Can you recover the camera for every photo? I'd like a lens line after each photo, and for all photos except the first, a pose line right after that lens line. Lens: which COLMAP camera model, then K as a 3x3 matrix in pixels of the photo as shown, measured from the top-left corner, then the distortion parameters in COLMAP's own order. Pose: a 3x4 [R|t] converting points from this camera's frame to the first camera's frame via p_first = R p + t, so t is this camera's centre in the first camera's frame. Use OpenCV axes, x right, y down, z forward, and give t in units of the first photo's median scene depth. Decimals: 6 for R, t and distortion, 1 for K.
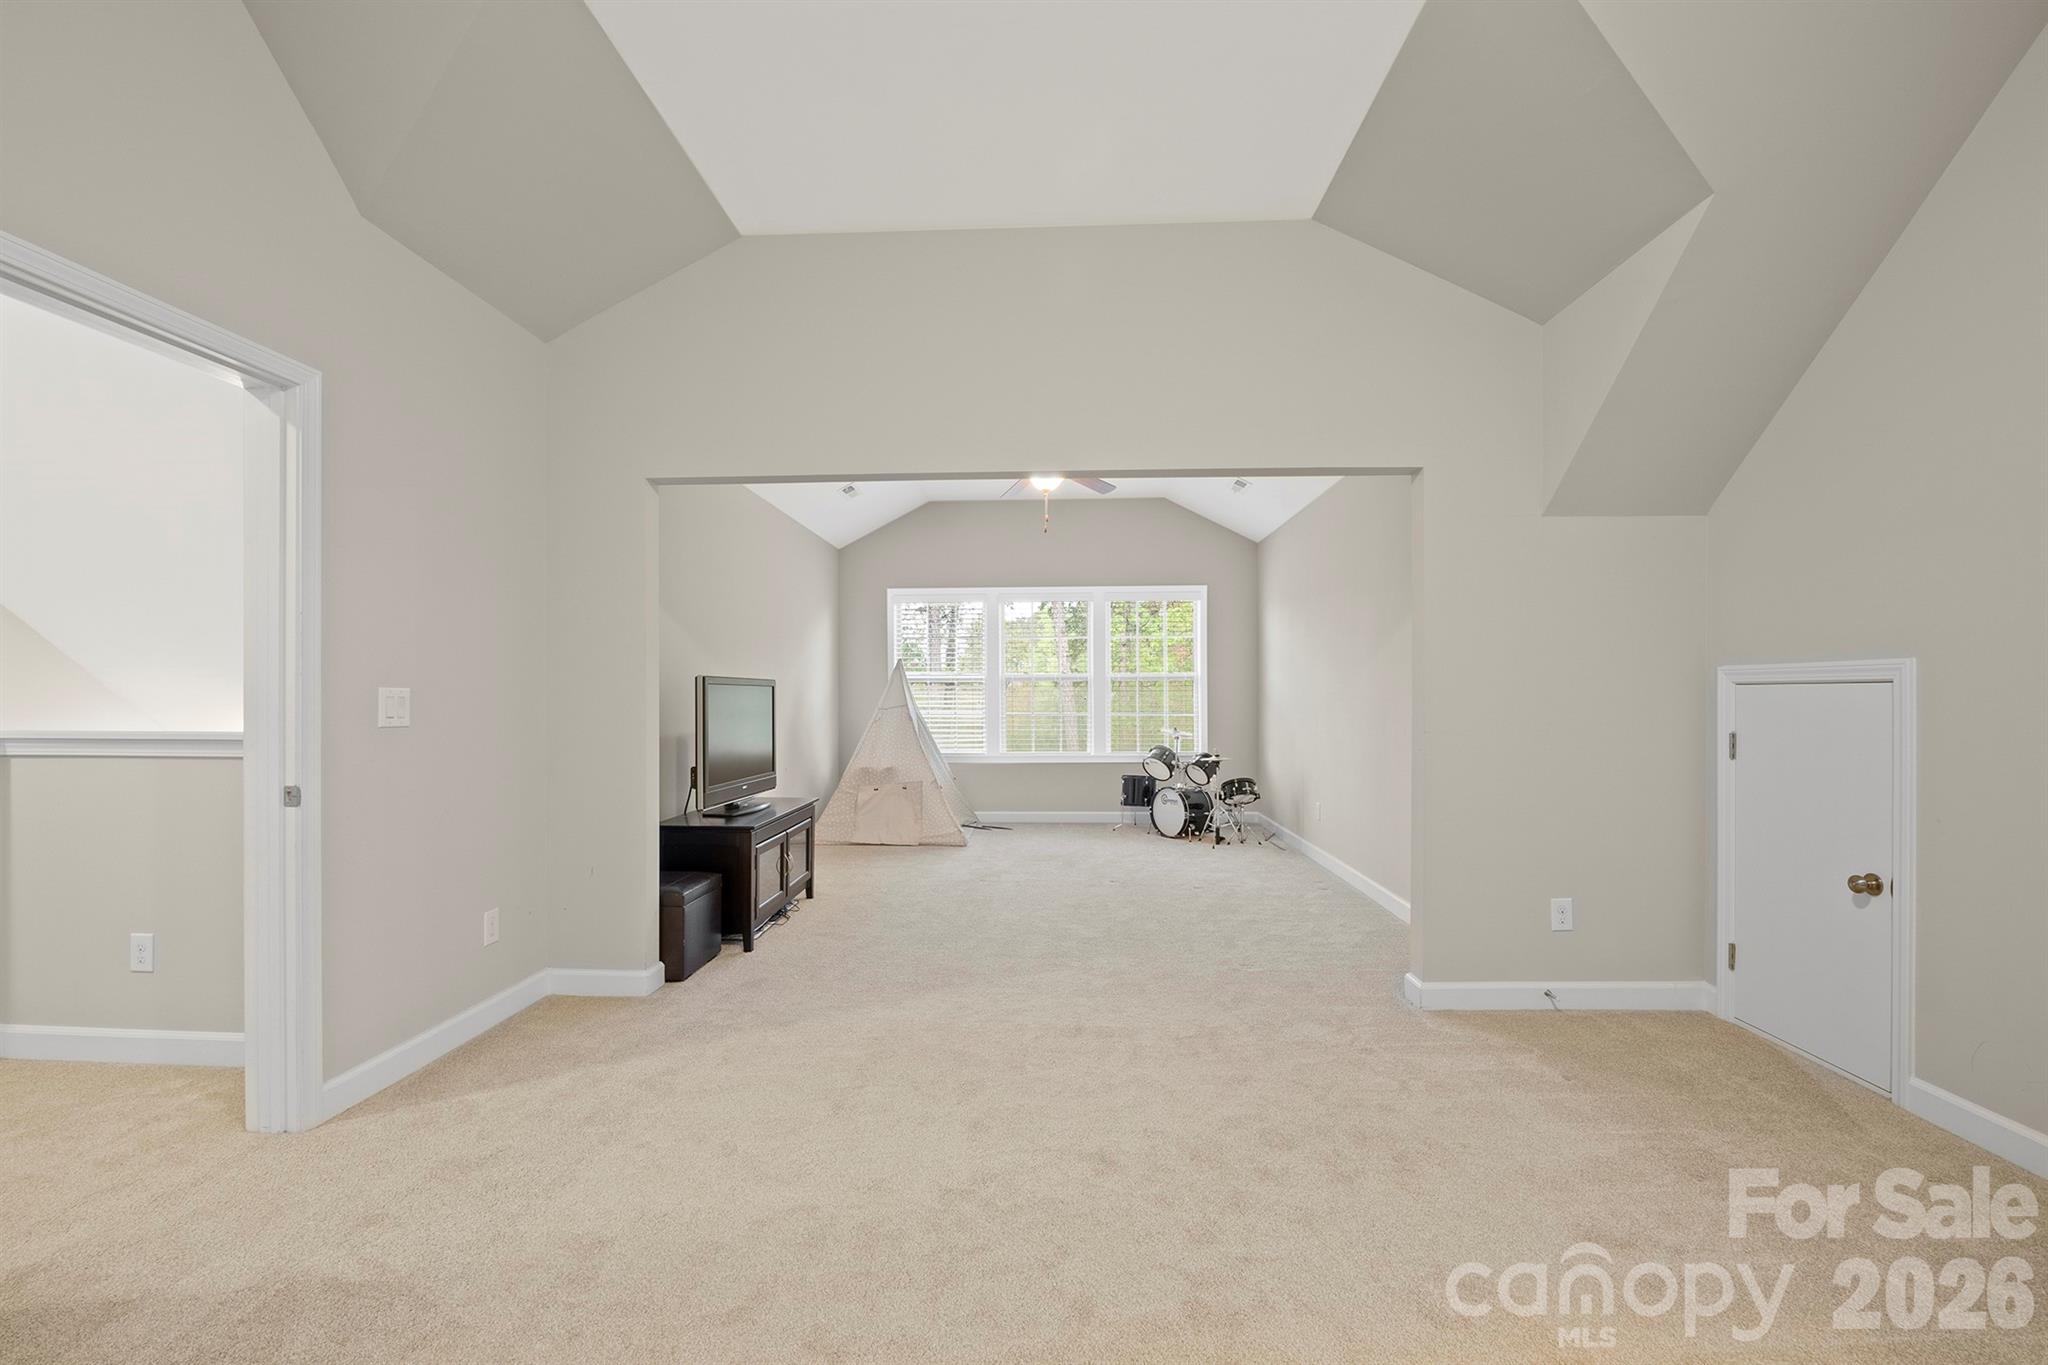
lens RADIAL K [[860.5, 0, 1027.5], [0, 860.5, 689.7], [0, 0, 1]] dist [-0.006401, -0.000744]
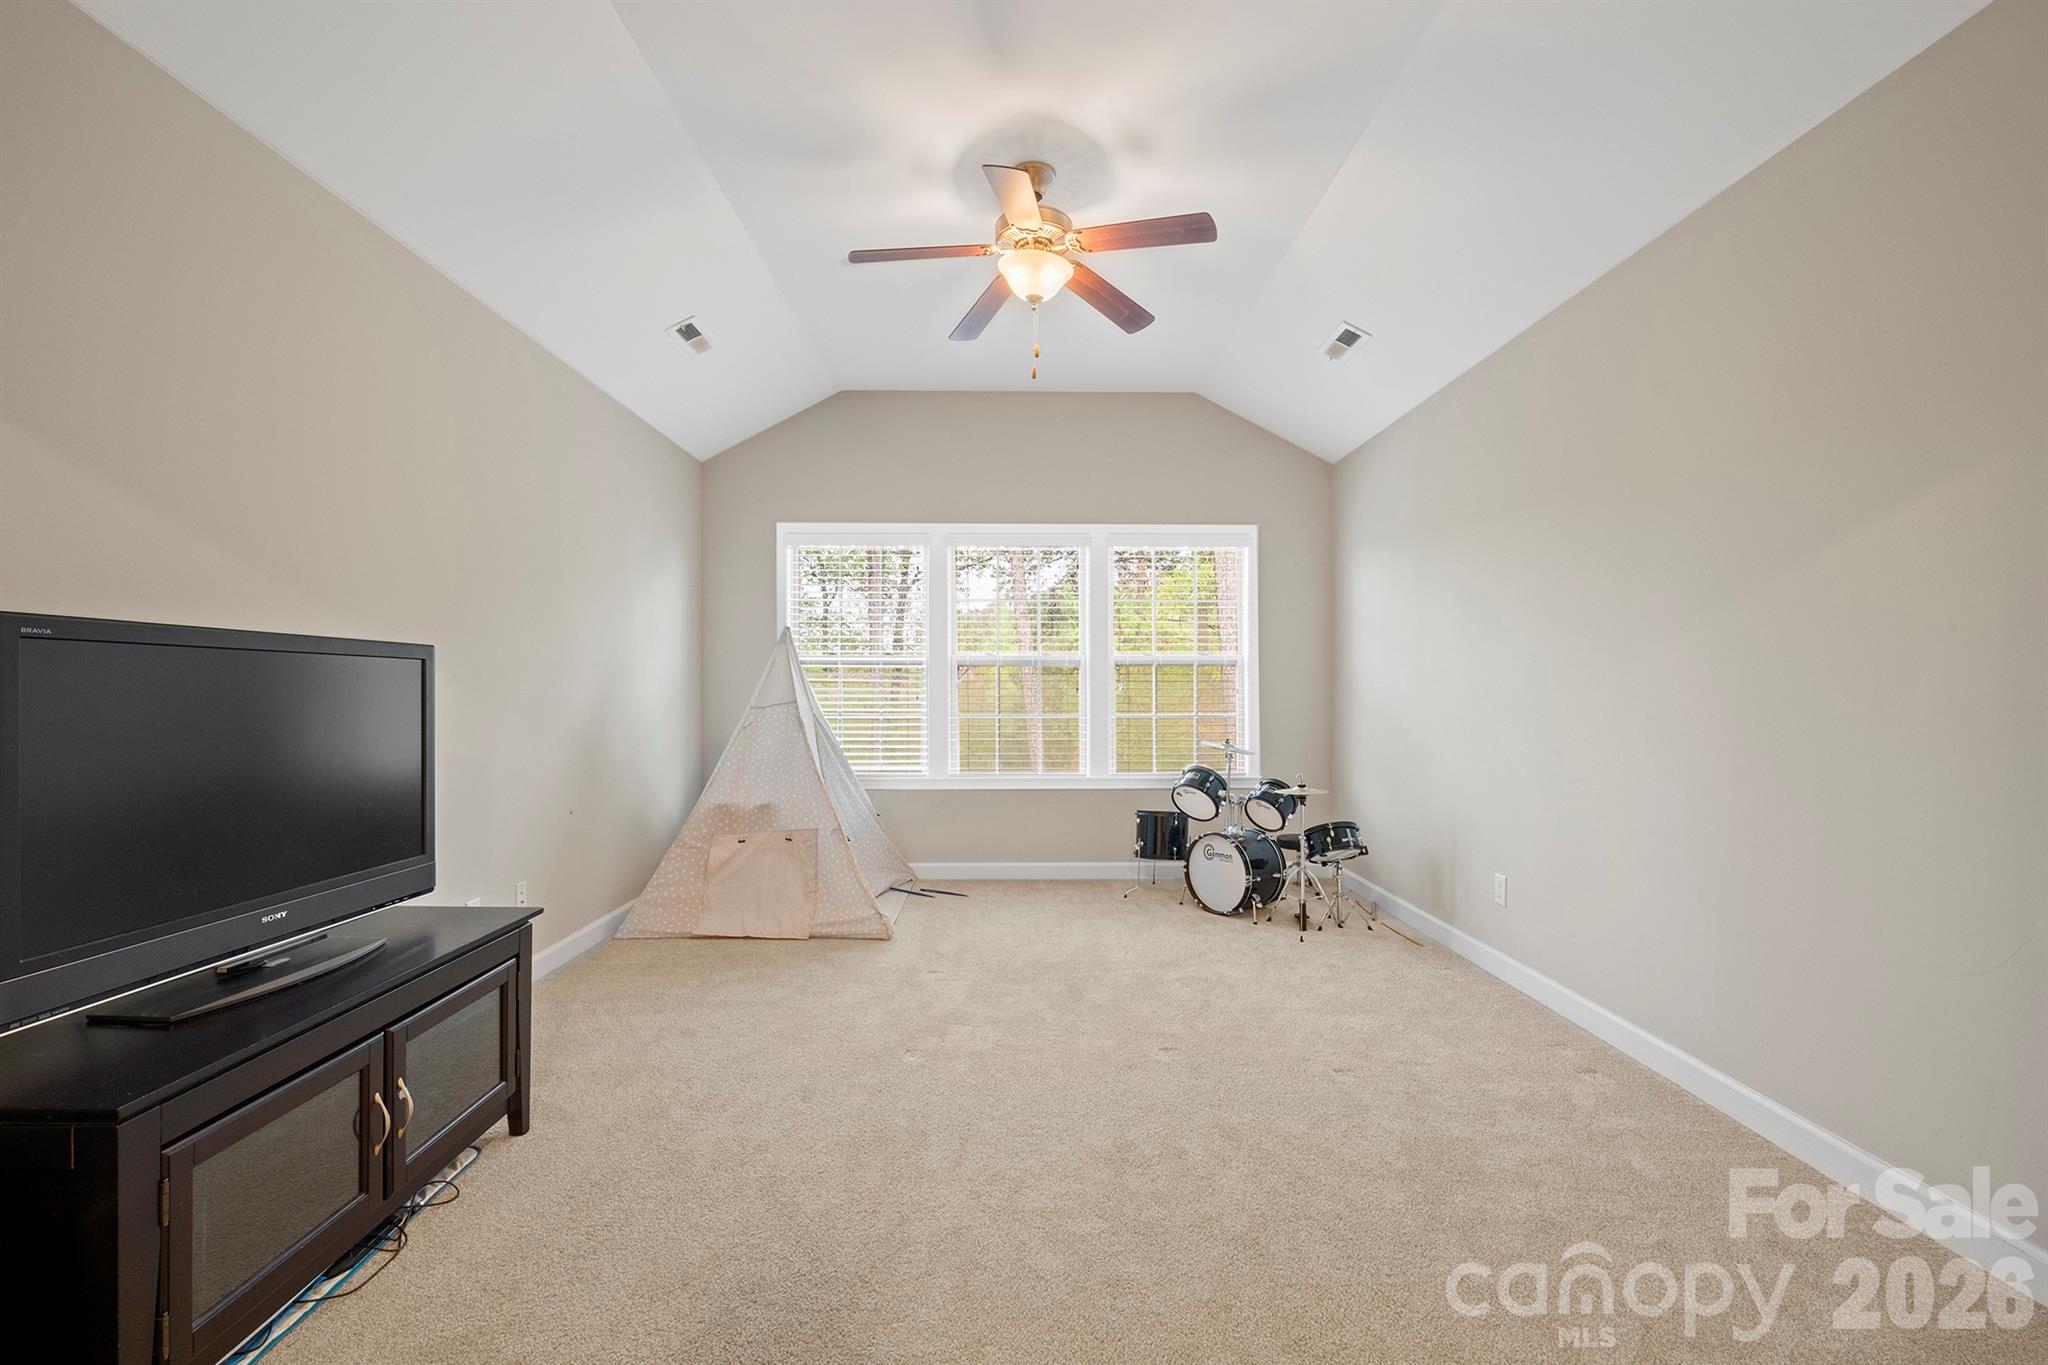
lens RADIAL K [[860.5, 0, 1014.7], [0, 860.5, 689.5], [0, 0, 1]] dist [-0.006401, -0.000744]
pose [[0.999169, 0.004328, 0.040524, -0.009226], [-0.004635, 0.999961, 0.007494, 0.004080], [-0.040490, -0.007675, 0.999150, 0.373294]]
